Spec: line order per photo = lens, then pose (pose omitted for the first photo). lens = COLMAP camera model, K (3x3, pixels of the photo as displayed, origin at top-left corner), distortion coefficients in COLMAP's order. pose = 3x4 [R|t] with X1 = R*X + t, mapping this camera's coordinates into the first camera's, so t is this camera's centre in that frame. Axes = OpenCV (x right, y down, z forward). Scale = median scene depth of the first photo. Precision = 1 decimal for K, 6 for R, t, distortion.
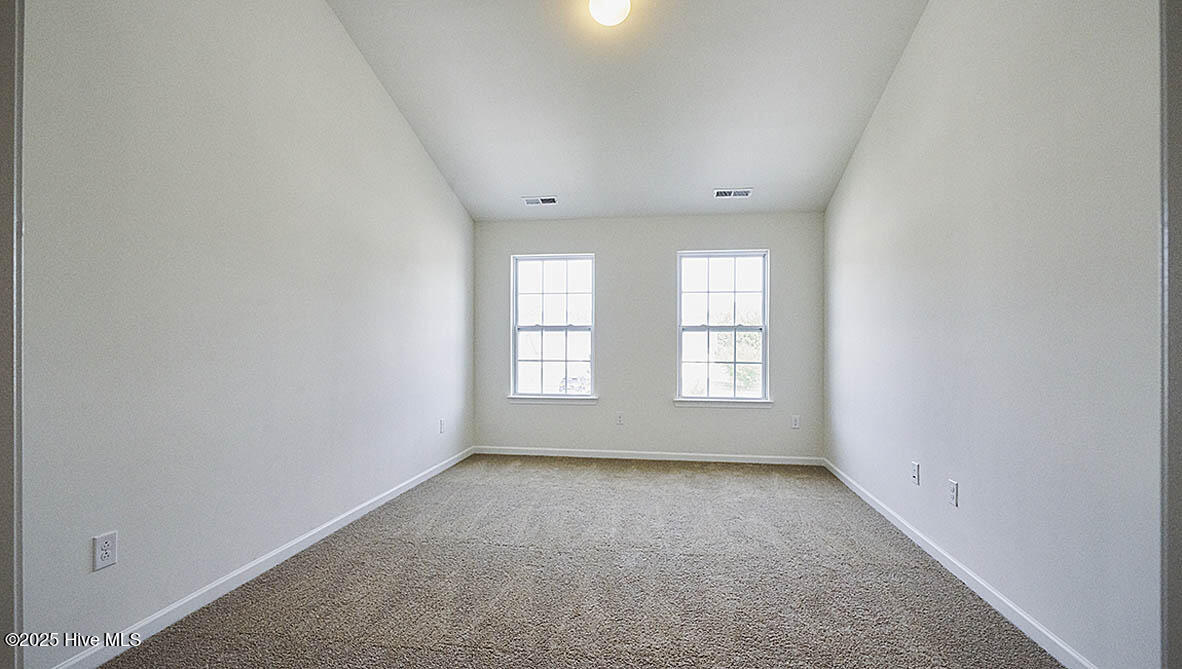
lens RADIAL K [[552.3, 0, 612.7], [0, 552.3, 347.5], [0, 0, 1]] dist [-0.002416, -0.000561]
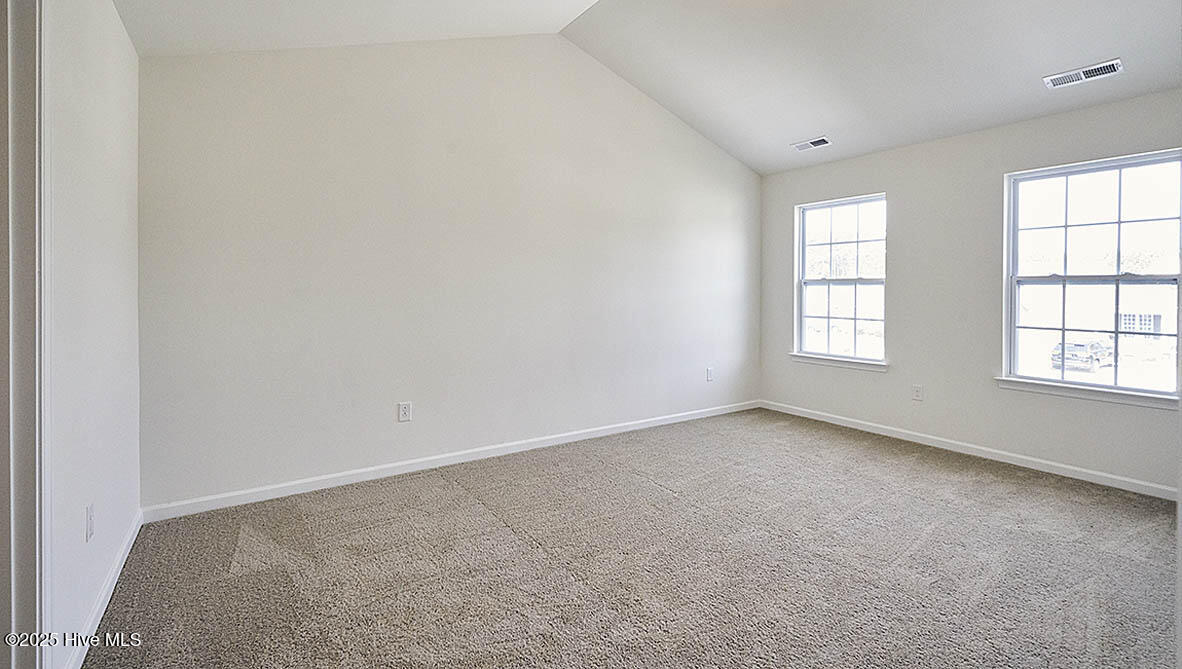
lens RADIAL K [[552.3, 0, 591.1], [0, 552.3, 296.0], [0, 0, 1]] dist [-0.002416, -0.000561]
pose [[0.648874, 0.009283, -0.760839, 0.310074], [-0.016354, 0.999865, -0.001749, -0.003752], [0.760720, 0.013578, 0.648938, 0.112727]]
